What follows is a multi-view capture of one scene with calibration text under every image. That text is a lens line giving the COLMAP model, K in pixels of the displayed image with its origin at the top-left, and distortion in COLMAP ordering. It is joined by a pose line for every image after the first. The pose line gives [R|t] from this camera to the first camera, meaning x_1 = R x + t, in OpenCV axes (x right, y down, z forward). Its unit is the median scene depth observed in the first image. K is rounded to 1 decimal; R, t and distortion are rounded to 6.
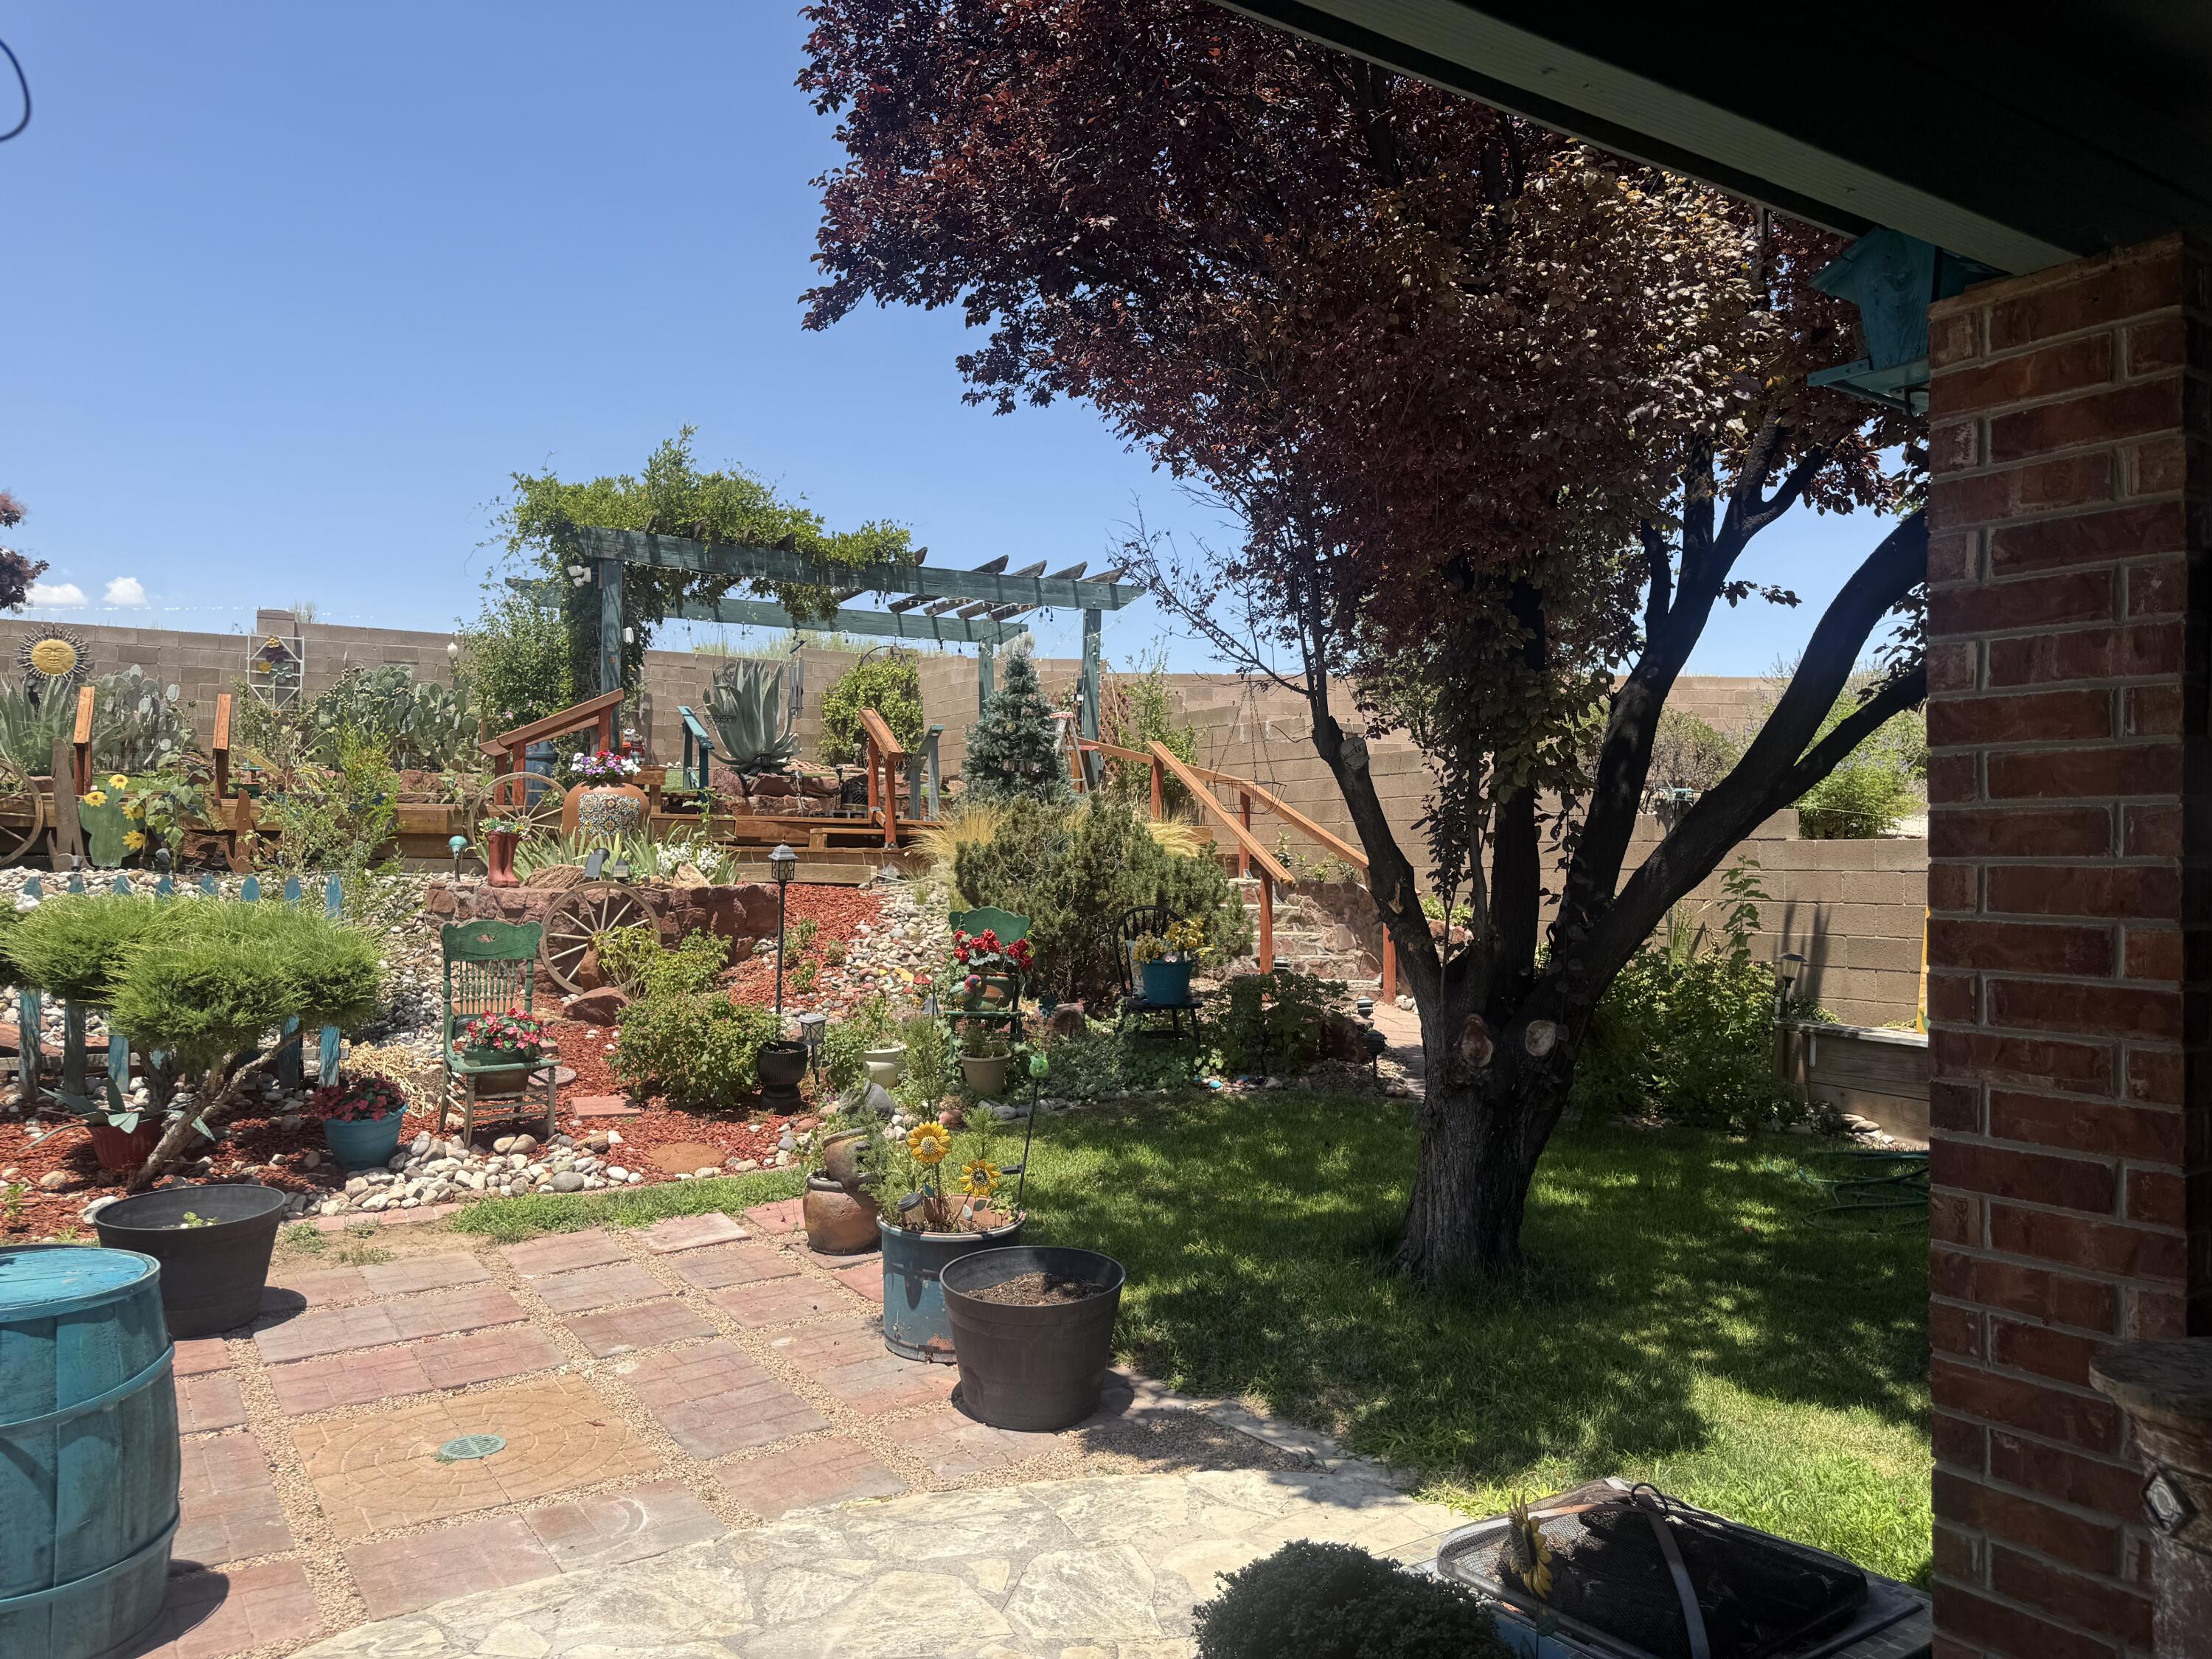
lens RADIAL K [[1557.2, 0, 1102.1], [0, 1557.2, 834.3], [0, 0, 1]] dist [0.132063, -0.208544]
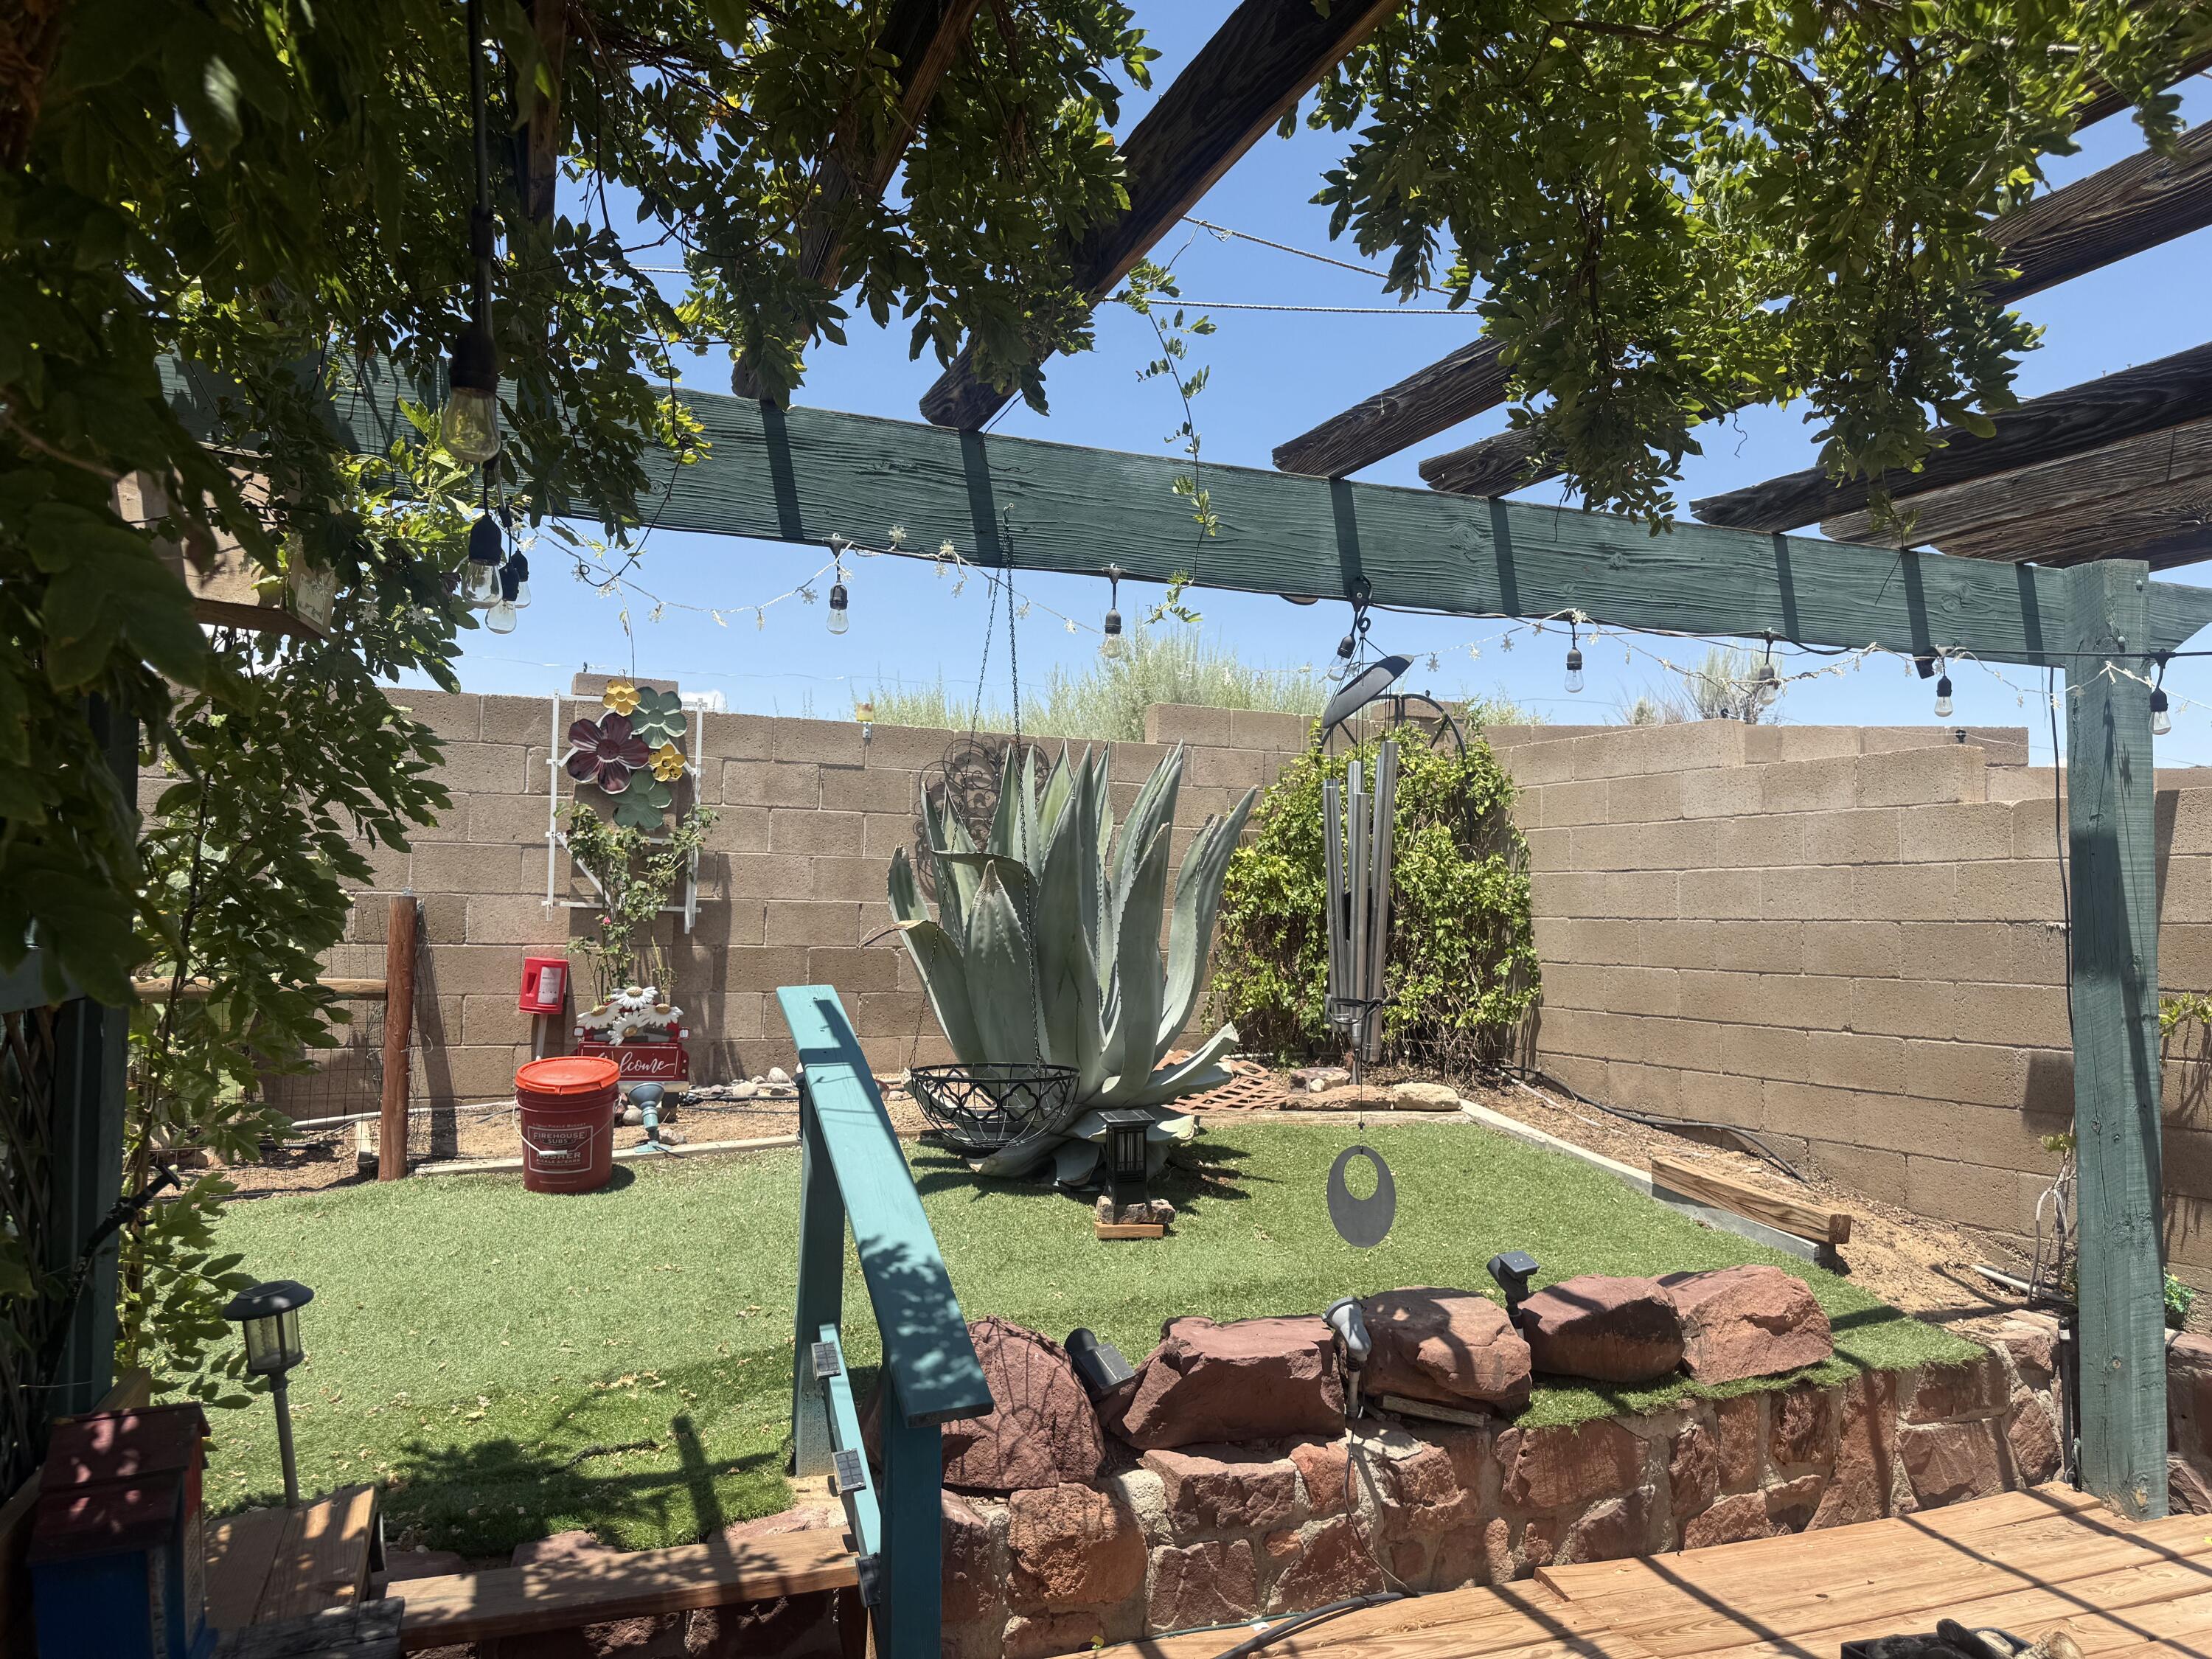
lens RADIAL K [[1557.2, 0, 1102.1], [0, 1557.2, 834.3], [0, 0, 1]] dist [0.132063, -0.208544]
pose [[0.995258, 0.003517, -0.097209, -0.354347], [-0.007164, 0.999282, -0.037192, -0.160093], [0.097008, 0.037712, 0.994569, 1.359193]]
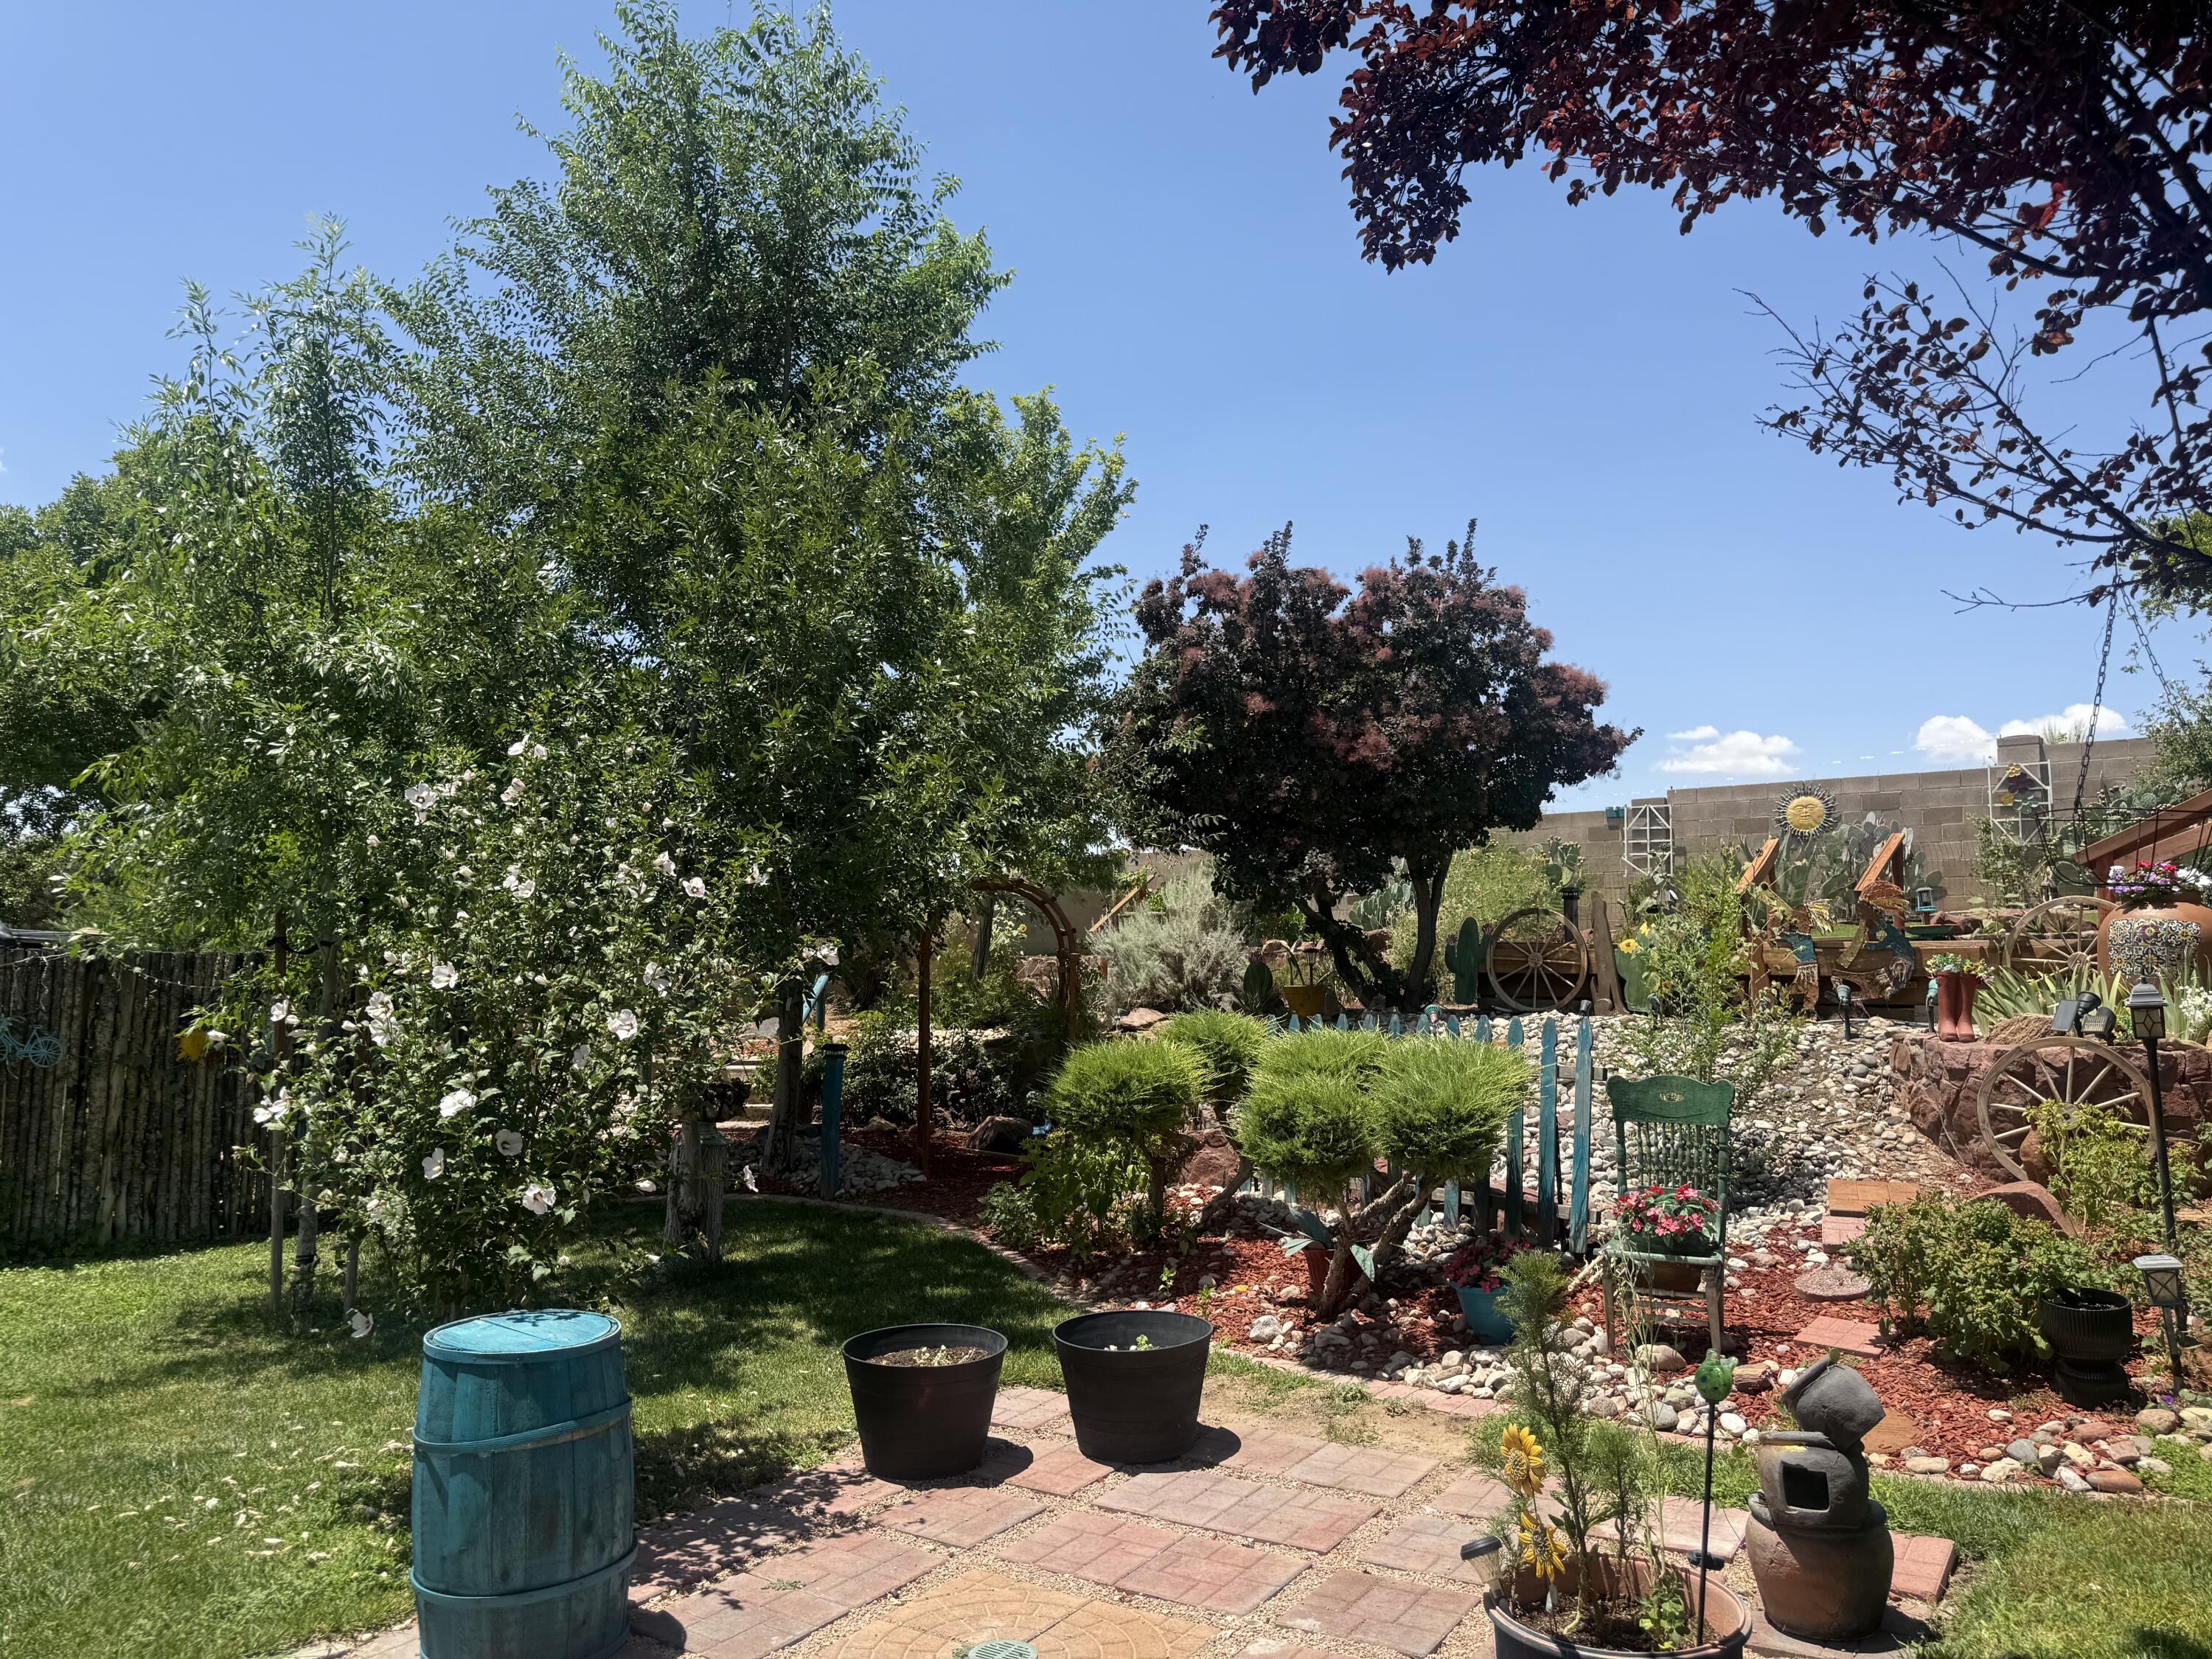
lens RADIAL K [[1558.7, 0, 1100.9], [0, 1558.7, 826.6], [0, 0, 1]] dist [0.124611, -0.162484]
pose [[0.382513, -0.100675, -0.918449, 0.201299], [0.007175, 0.994340, -0.106006, 0.007496], [0.923922, 0.033959, 0.381070, 0.287289]]
